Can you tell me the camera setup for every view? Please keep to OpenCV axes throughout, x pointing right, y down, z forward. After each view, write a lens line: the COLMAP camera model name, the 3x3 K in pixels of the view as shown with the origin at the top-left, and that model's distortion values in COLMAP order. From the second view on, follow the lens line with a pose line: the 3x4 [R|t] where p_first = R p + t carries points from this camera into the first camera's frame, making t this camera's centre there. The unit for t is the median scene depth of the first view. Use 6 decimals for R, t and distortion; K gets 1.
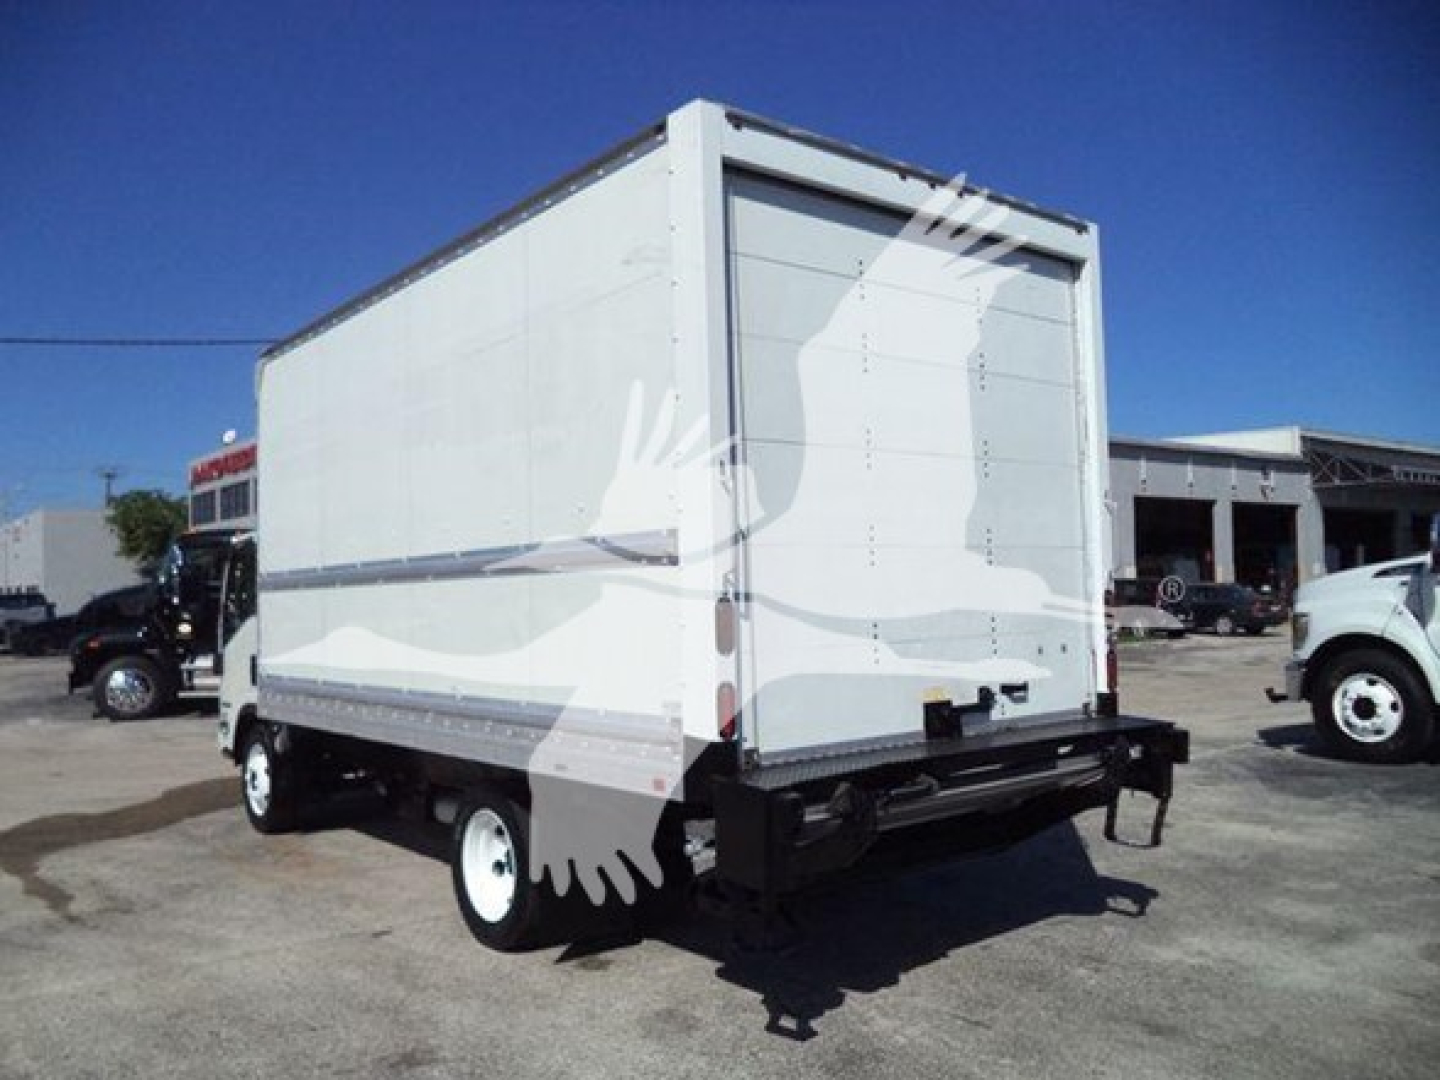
lens RADIAL K [[1179.8, 0, 724.1], [0, 1179.8, 527.4], [0, 0, 1]] dist [-0.007894, -0.035313]
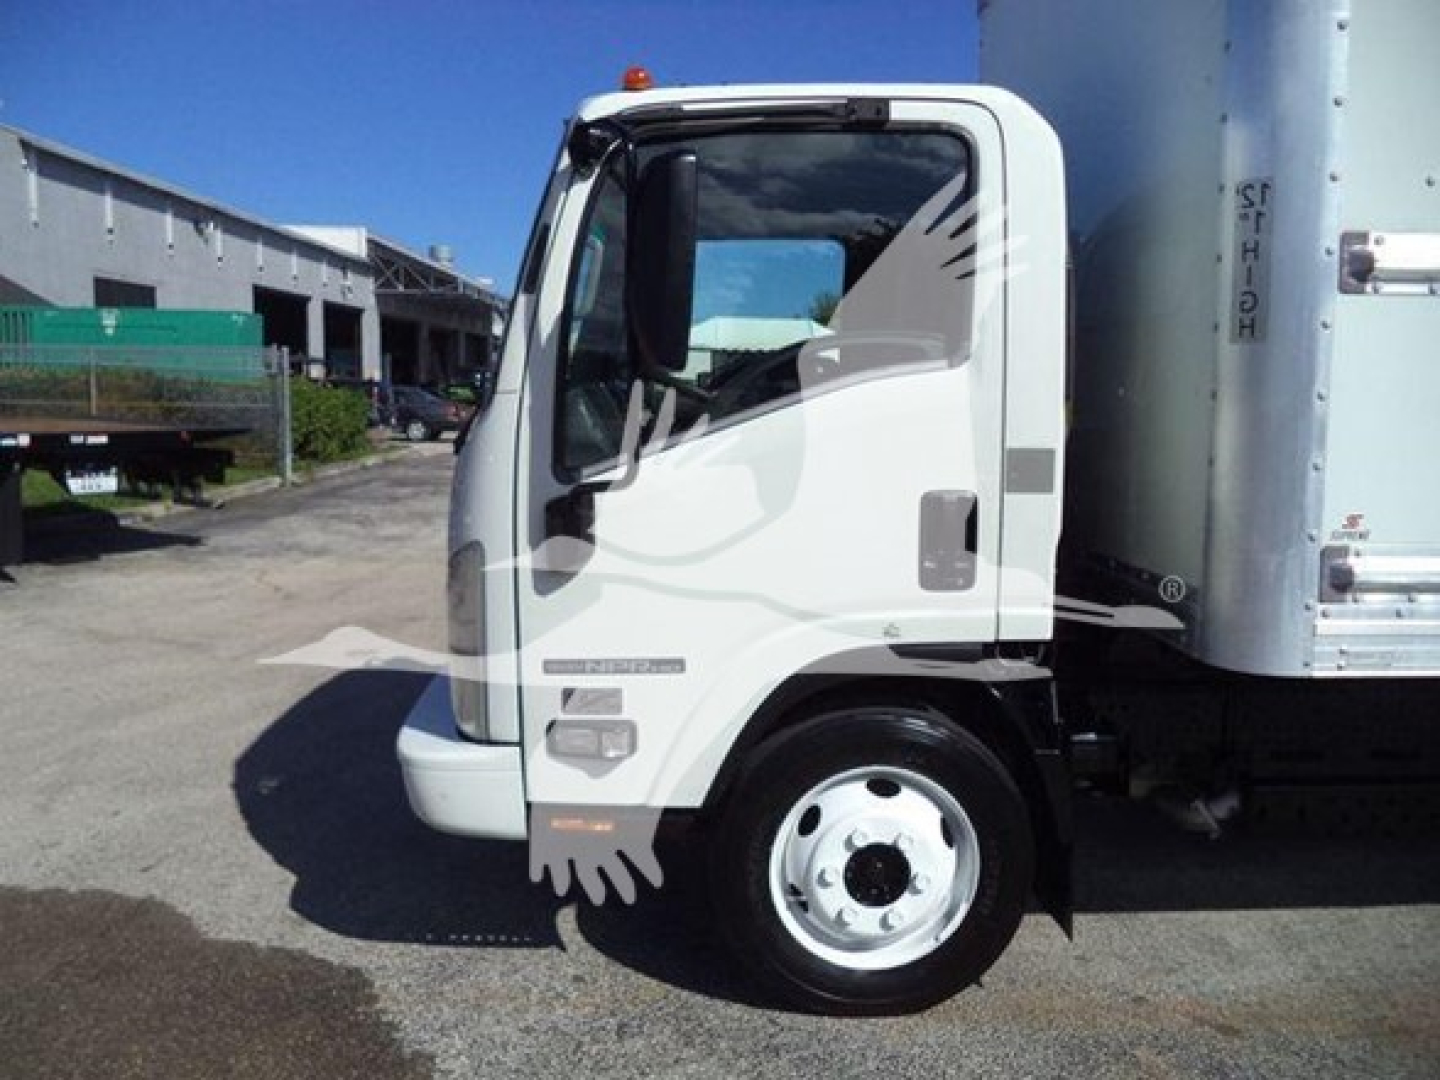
lens RADIAL K [[1179.8, 0, 720.2], [0, 1179.8, 542.6], [0, 0, 1]] dist [-0.007894, -0.035313]
pose [[0.603861, -0.076921, 0.793370, -0.137081], [-0.062985, 0.987616, 0.143693, 0.014318], [-0.794598, -0.136741, 0.591537, 0.167607]]
